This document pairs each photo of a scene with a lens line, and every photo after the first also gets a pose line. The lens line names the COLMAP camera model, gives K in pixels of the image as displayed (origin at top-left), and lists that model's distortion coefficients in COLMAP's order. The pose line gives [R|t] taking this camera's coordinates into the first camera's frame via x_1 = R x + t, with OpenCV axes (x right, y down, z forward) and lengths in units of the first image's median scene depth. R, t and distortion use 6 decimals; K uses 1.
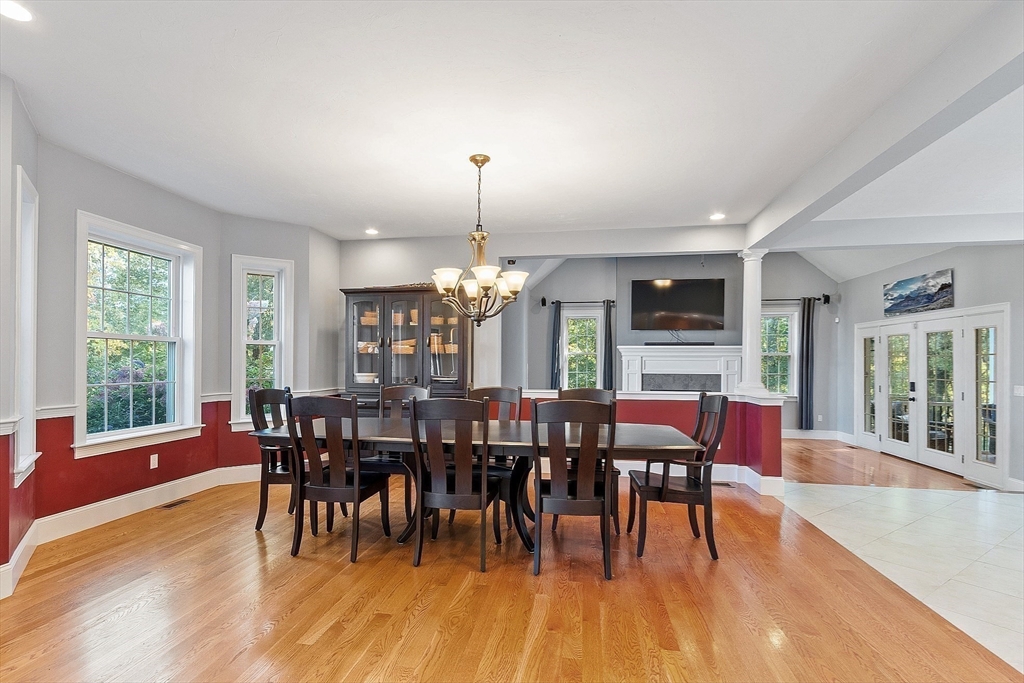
lens RADIAL K [[465.9, 0, 493.1], [0, 465.9, 362.3], [0, 0, 1]] dist [-0.002495, 0.000947]
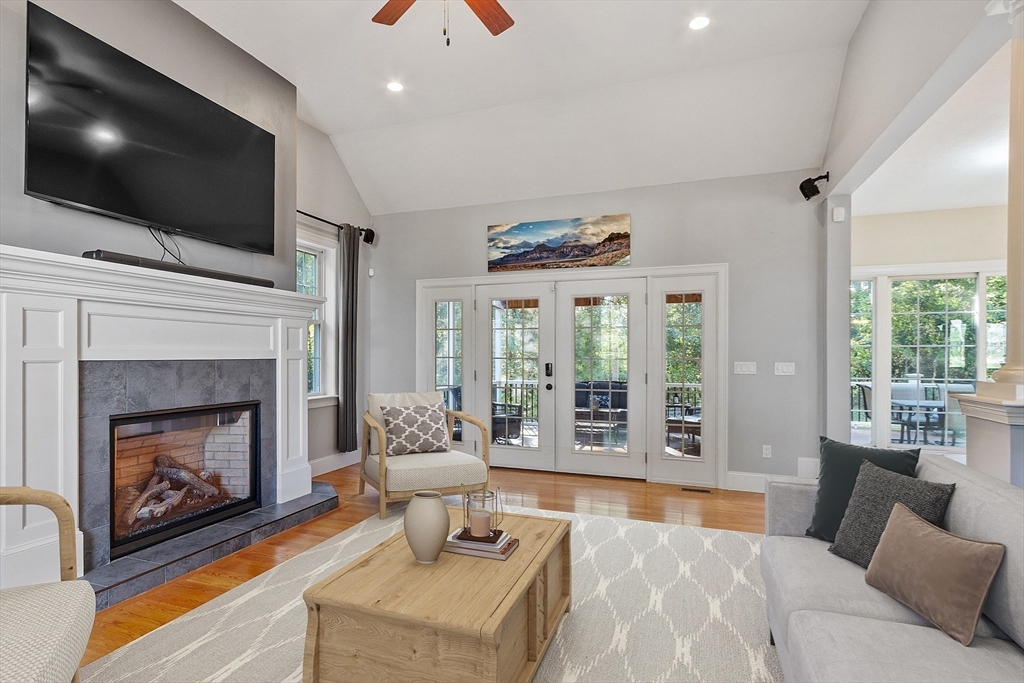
lens RADIAL K [[527.7, 0, 486.8], [0, 527.7, 358.8], [0, 0, 1]] dist [-0.003655, -0.000251]
pose [[0.167185, -0.009539, 0.985879, 0.065508], [-0.001038, 0.999951, 0.009851, 0.025710], [-0.985925, -0.002670, 0.167167, 0.917821]]
